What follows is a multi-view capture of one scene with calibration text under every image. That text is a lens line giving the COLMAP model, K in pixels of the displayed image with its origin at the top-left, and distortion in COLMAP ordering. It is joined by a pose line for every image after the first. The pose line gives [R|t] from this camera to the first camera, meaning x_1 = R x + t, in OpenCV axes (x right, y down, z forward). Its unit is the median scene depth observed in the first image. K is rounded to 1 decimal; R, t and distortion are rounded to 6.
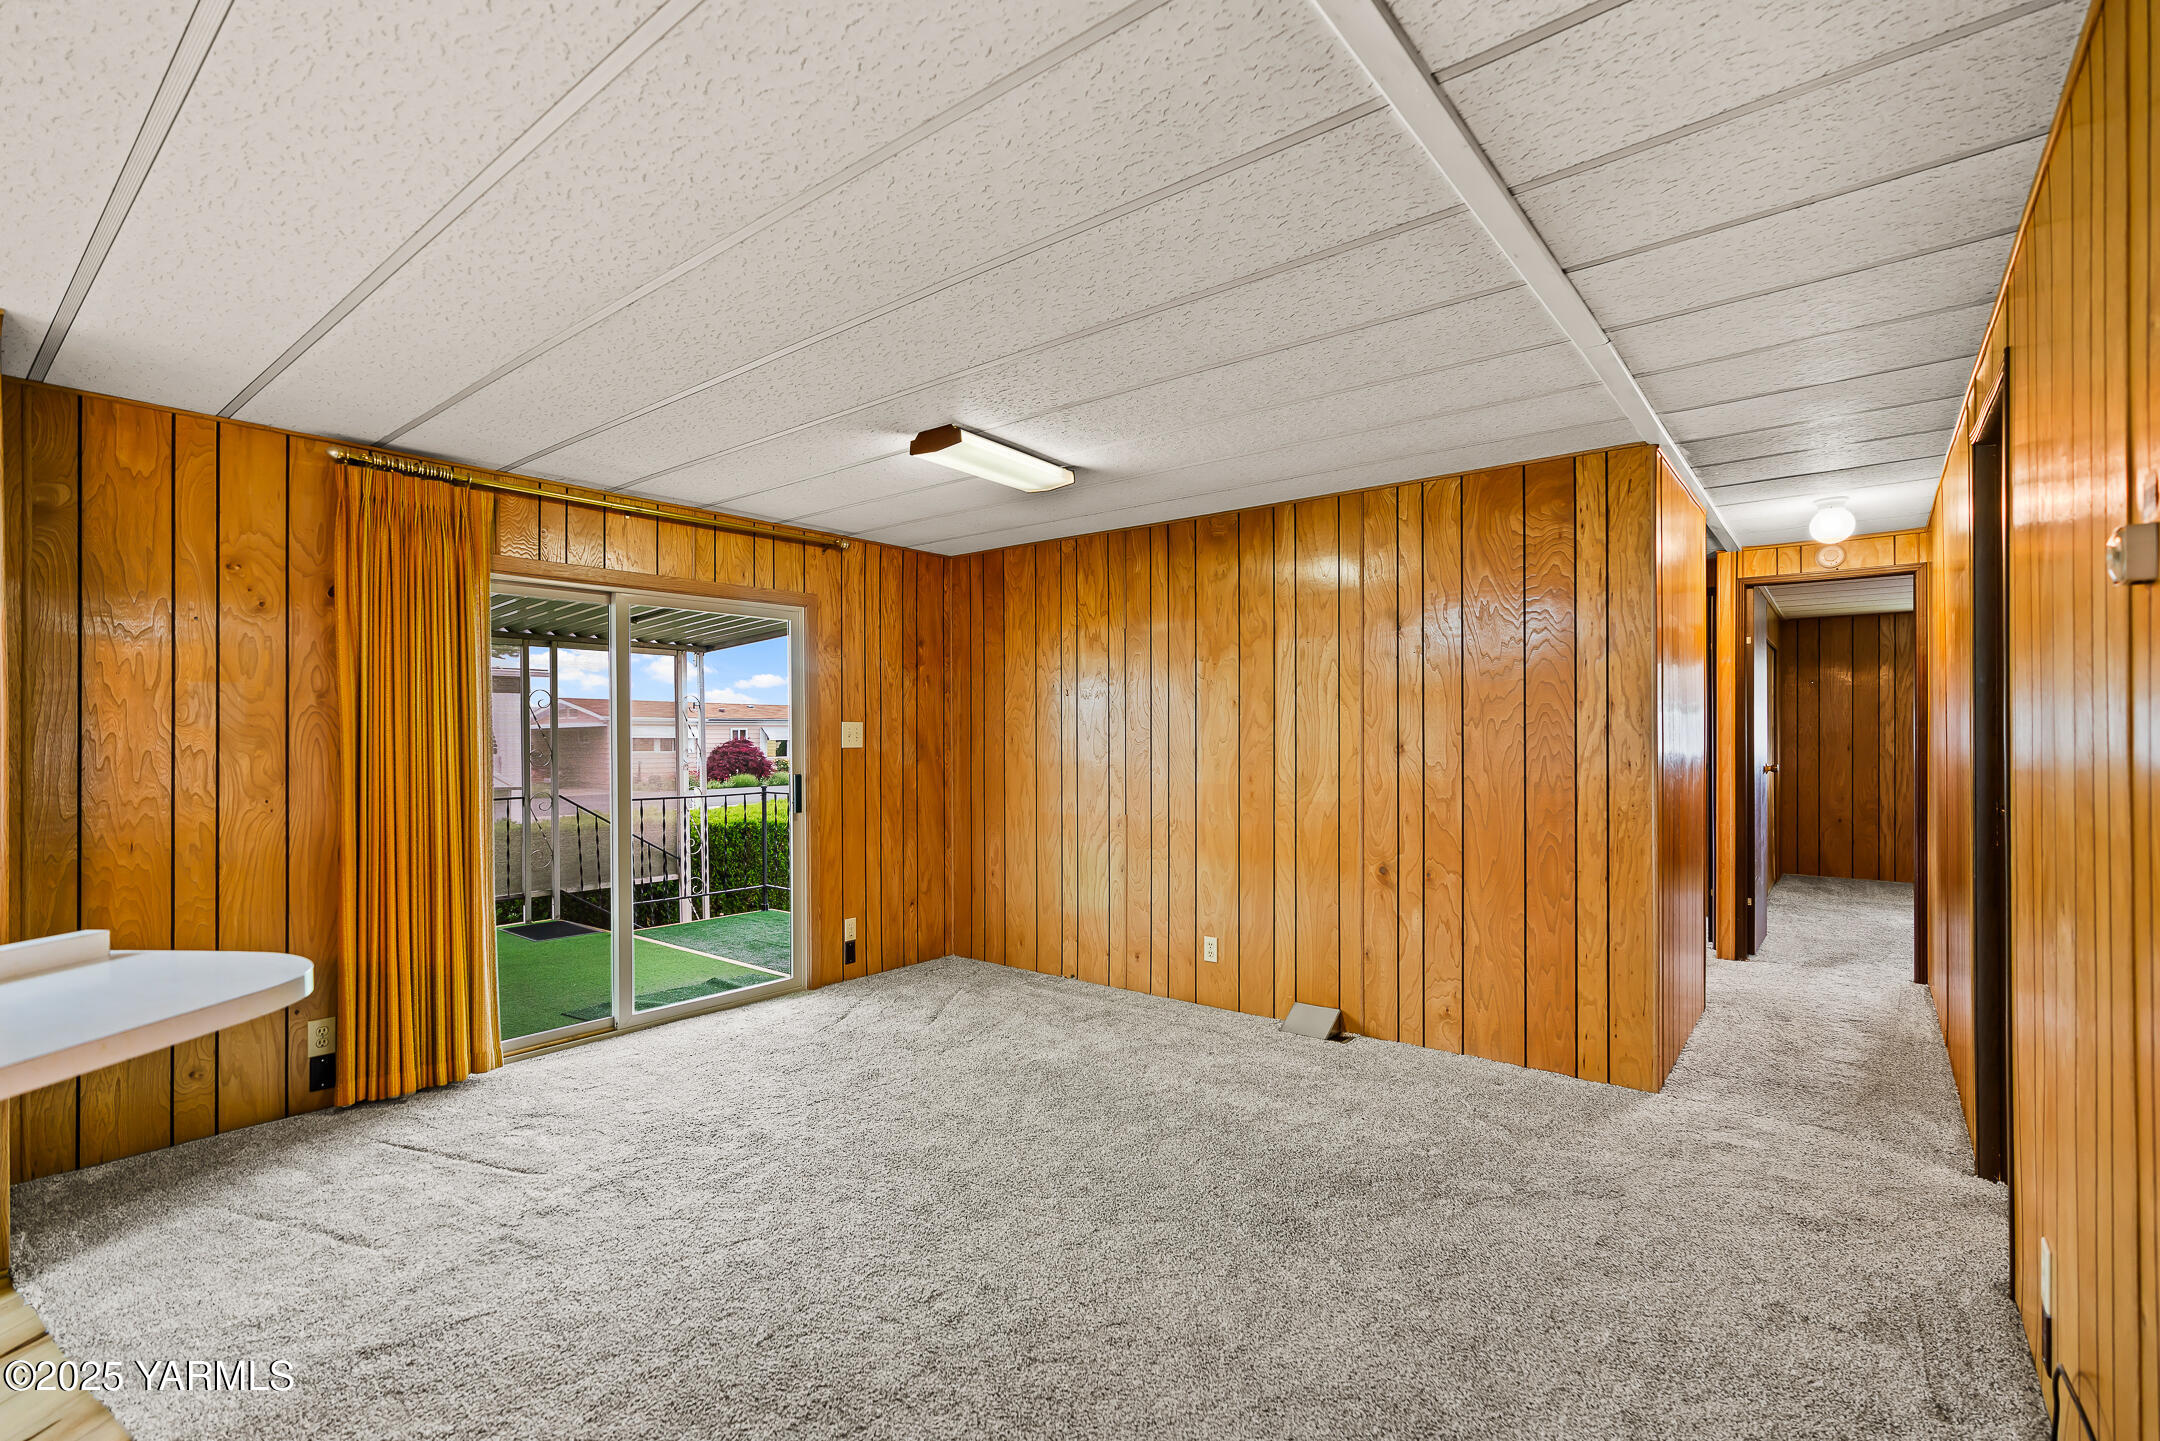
lens RADIAL K [[977.4, 0, 1093.5], [0, 977.4, 727.9], [0, 0, 1]] dist [-0.008586, 0.007447]
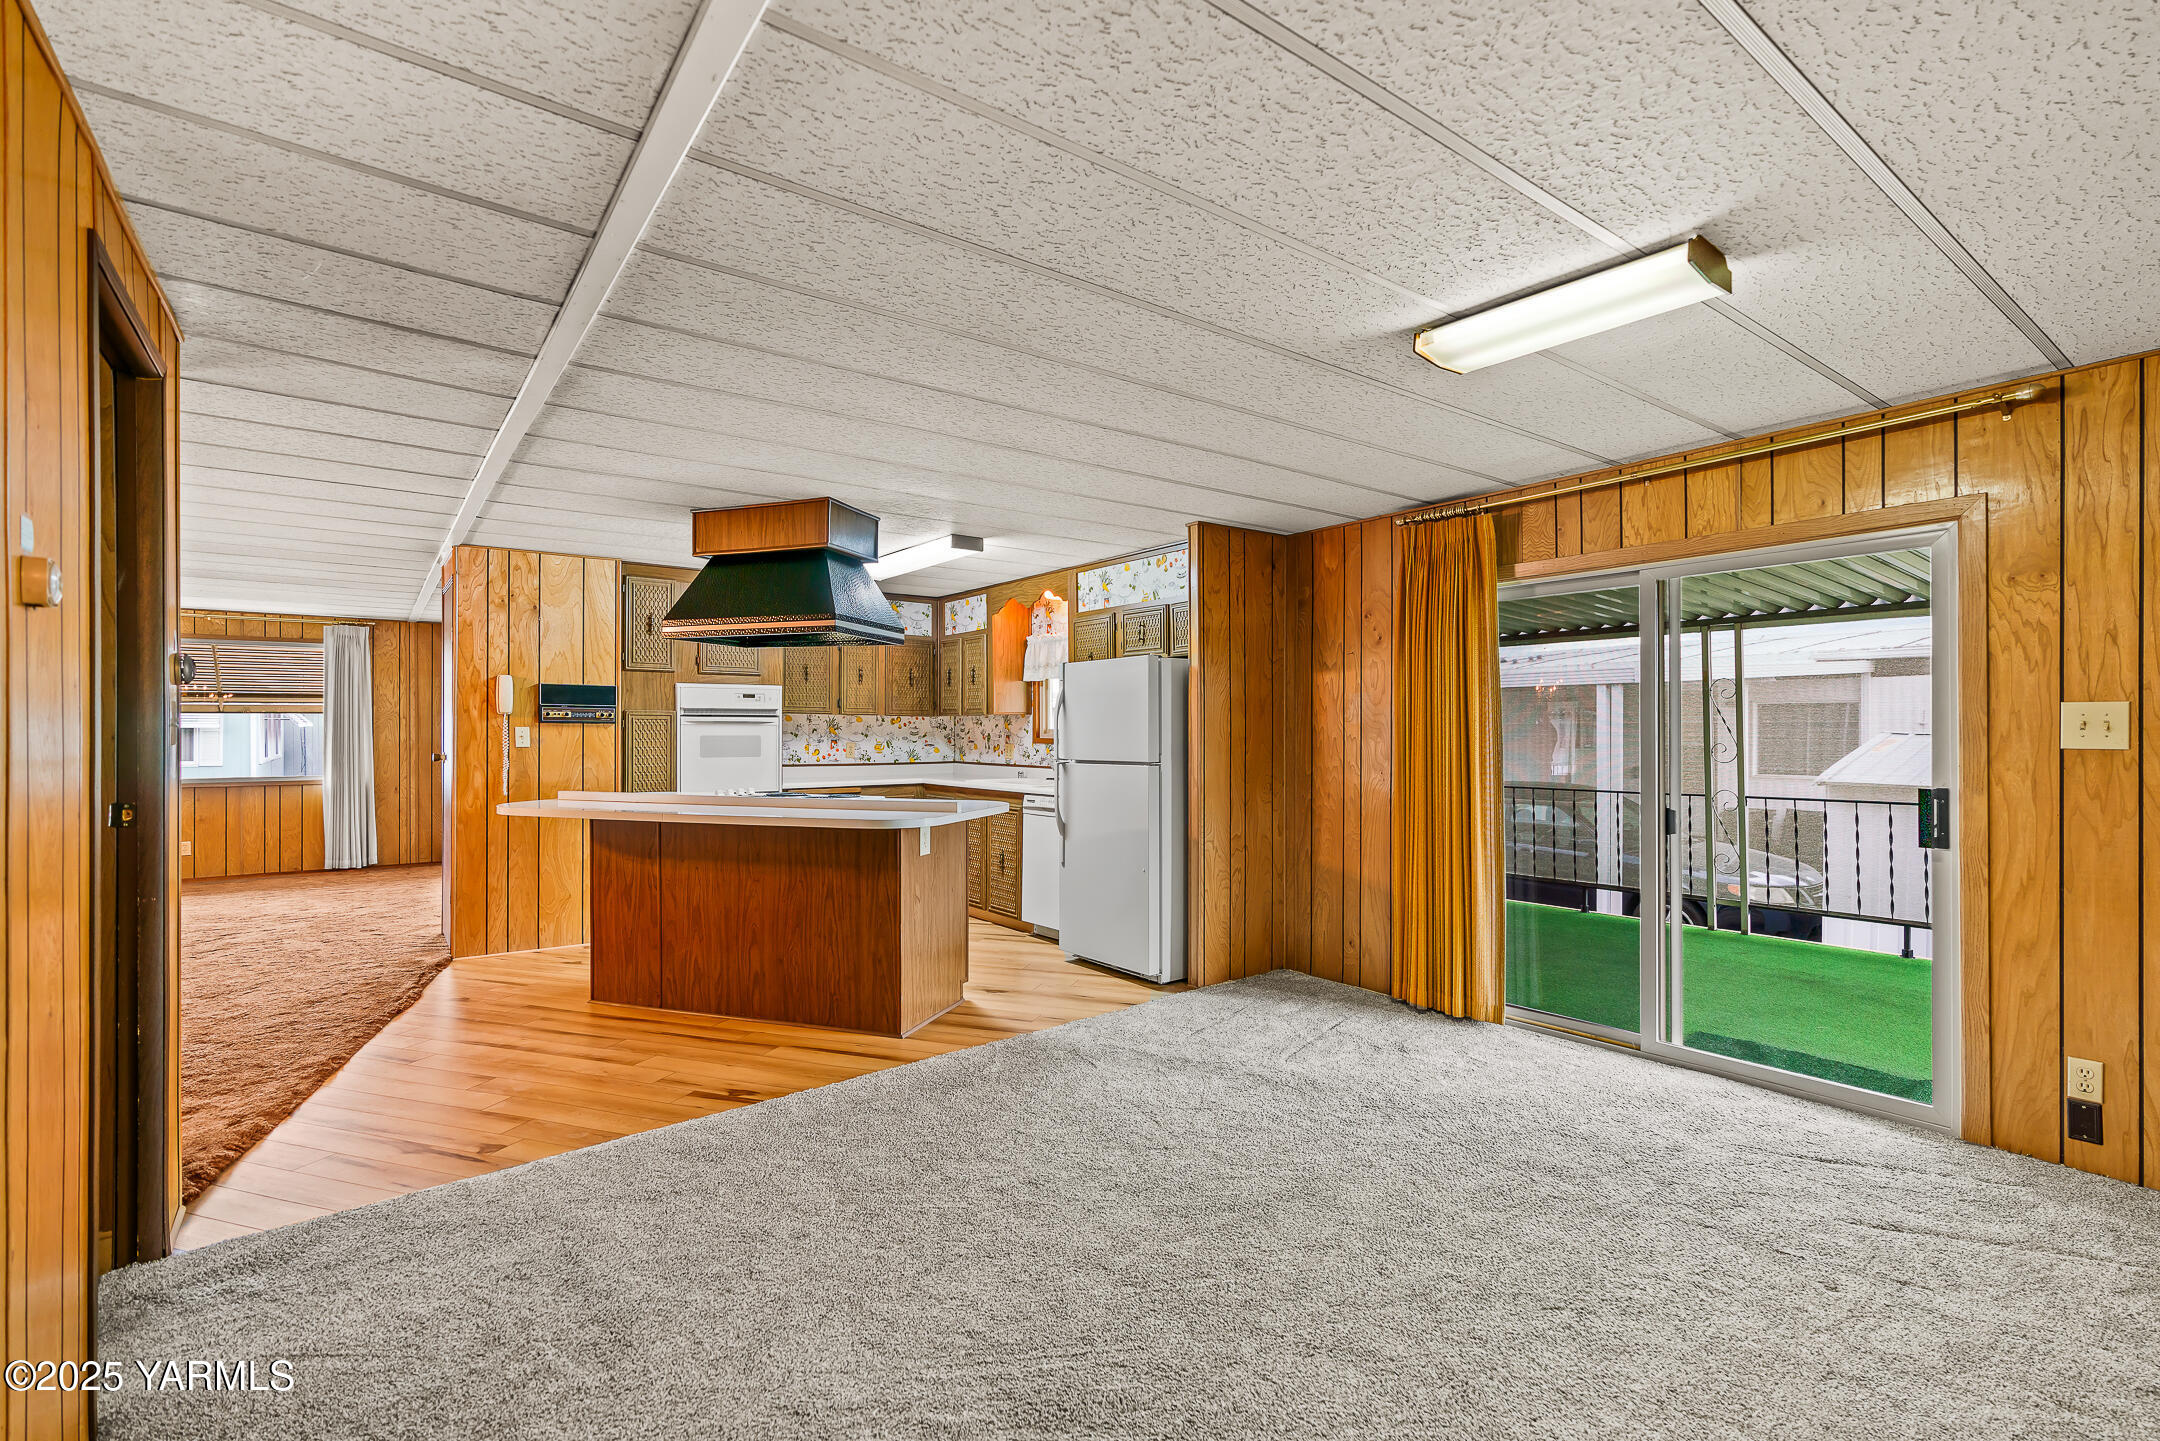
lens RADIAL K [[977.4, 0, 1046.9], [0, 977.4, 739.0], [0, 0, 1]] dist [-0.008586, 0.007447]
pose [[-0.275726, 0.011466, -0.961168, 0.529987], [0.009544, 0.999912, 0.009191, 0.004193], [0.961189, -0.006639, -0.275812, 0.708955]]
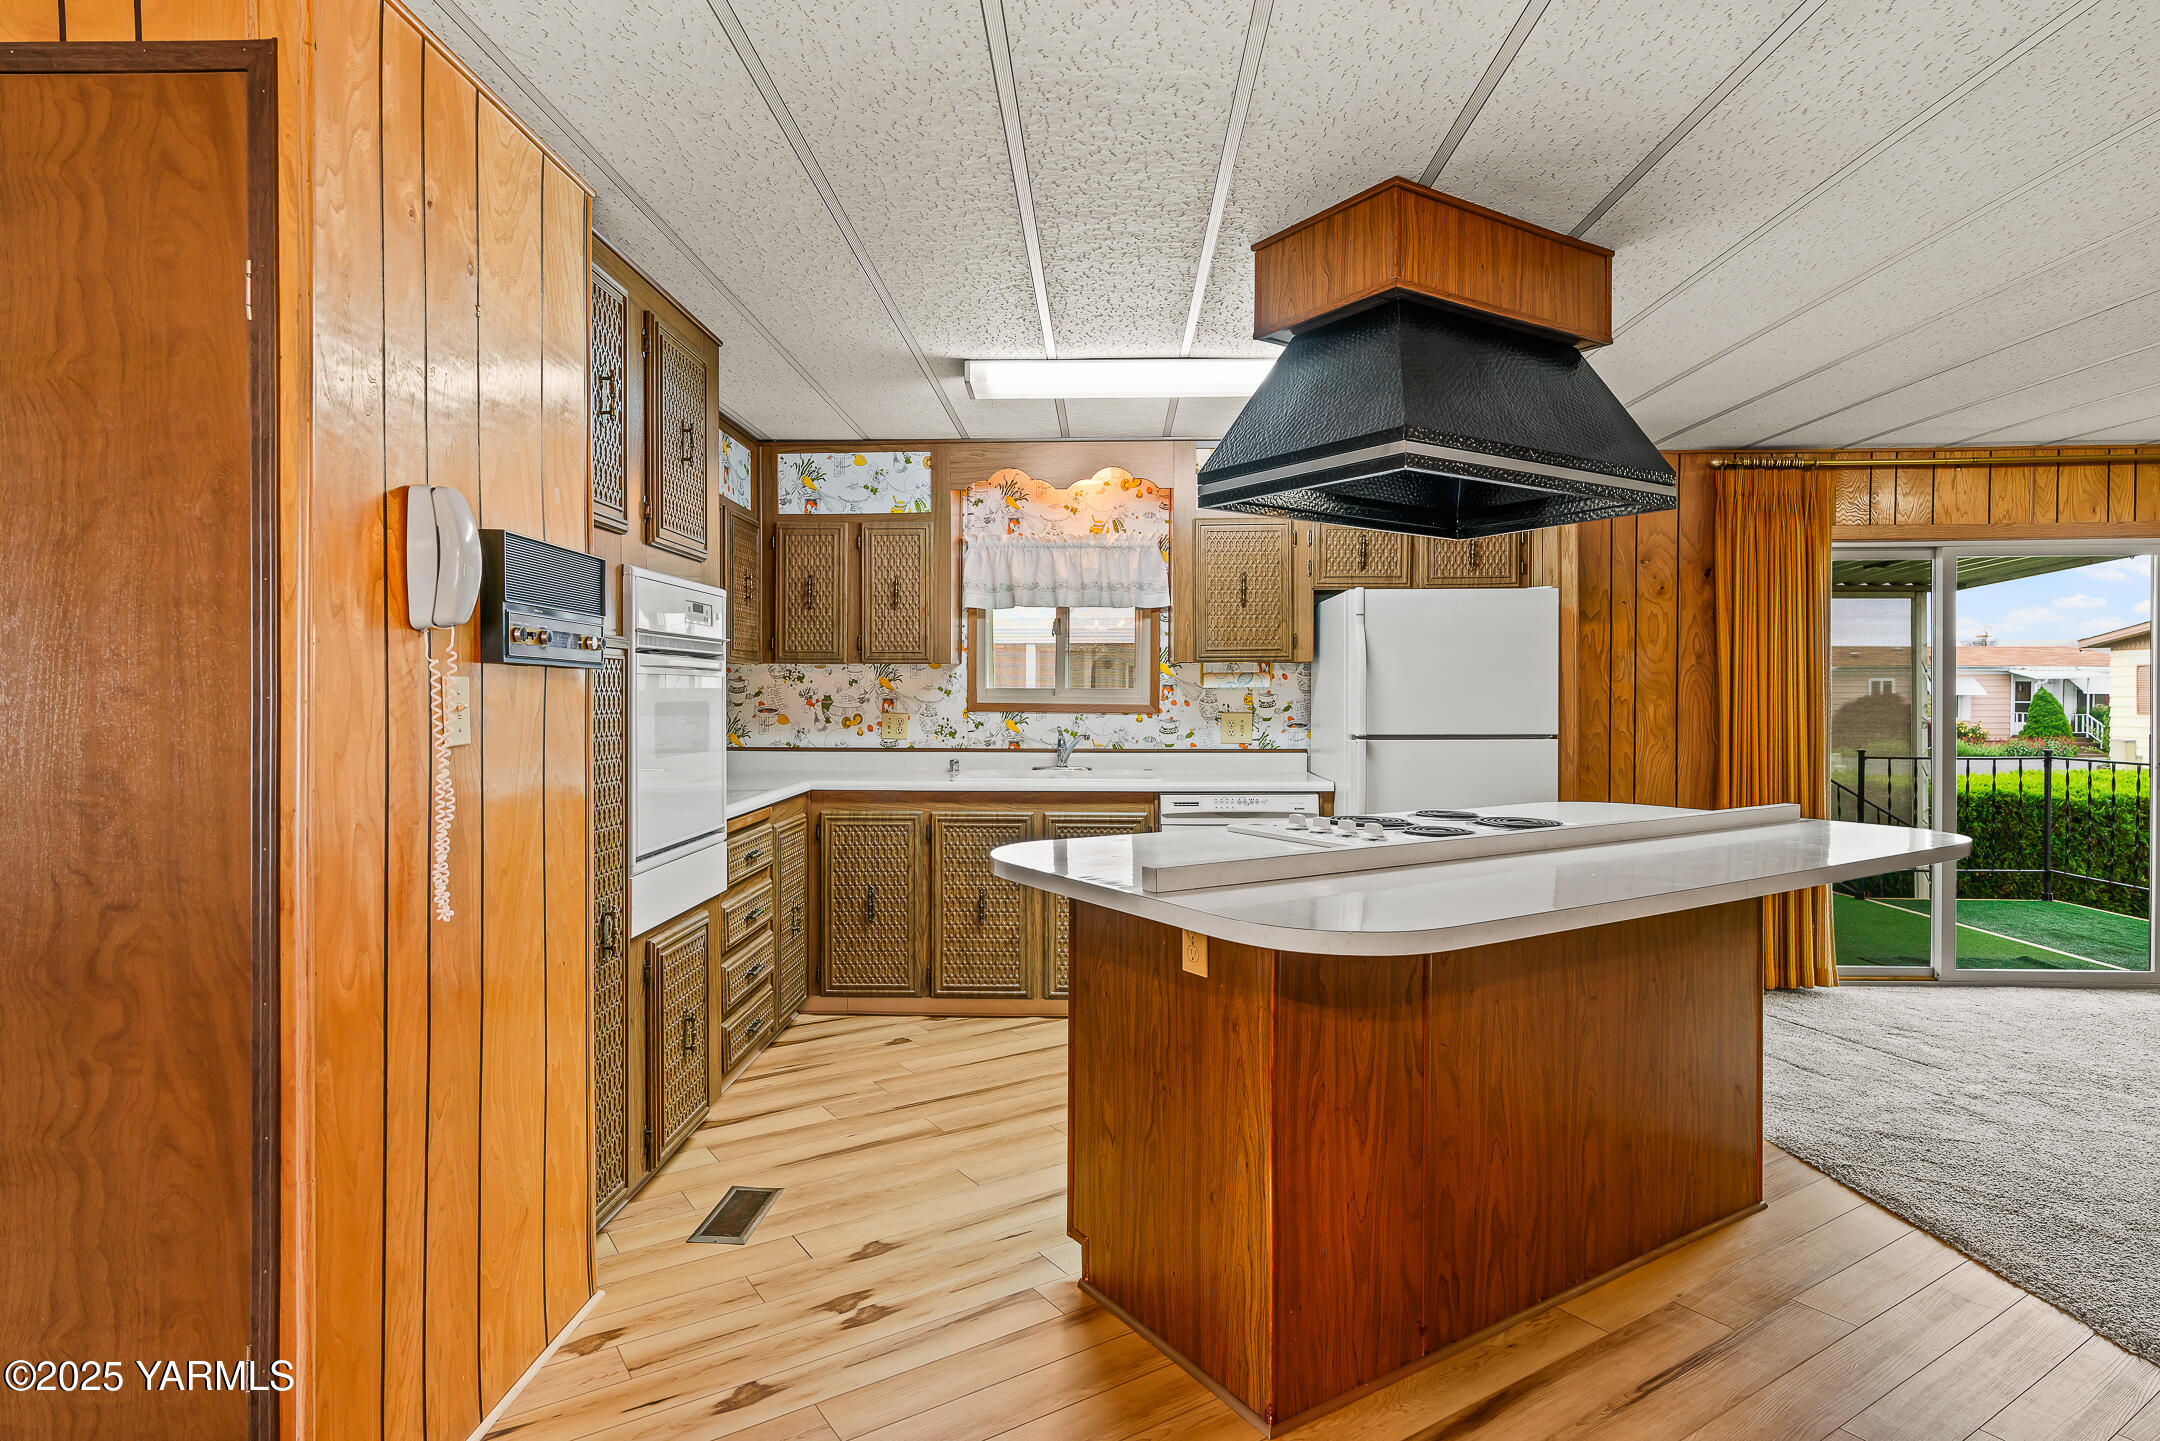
lens RADIAL K [[1184.9, 0, 1049.5], [0, 1184.9, 705.6], [0, 0, 1]] dist [0.003999, 0.006231]
pose [[0.593596, 0.014208, -0.804638, -0.046641], [0.004377, 0.999772, 0.020883, -0.004922], [0.804751, -0.015917, 0.593399, -0.463413]]
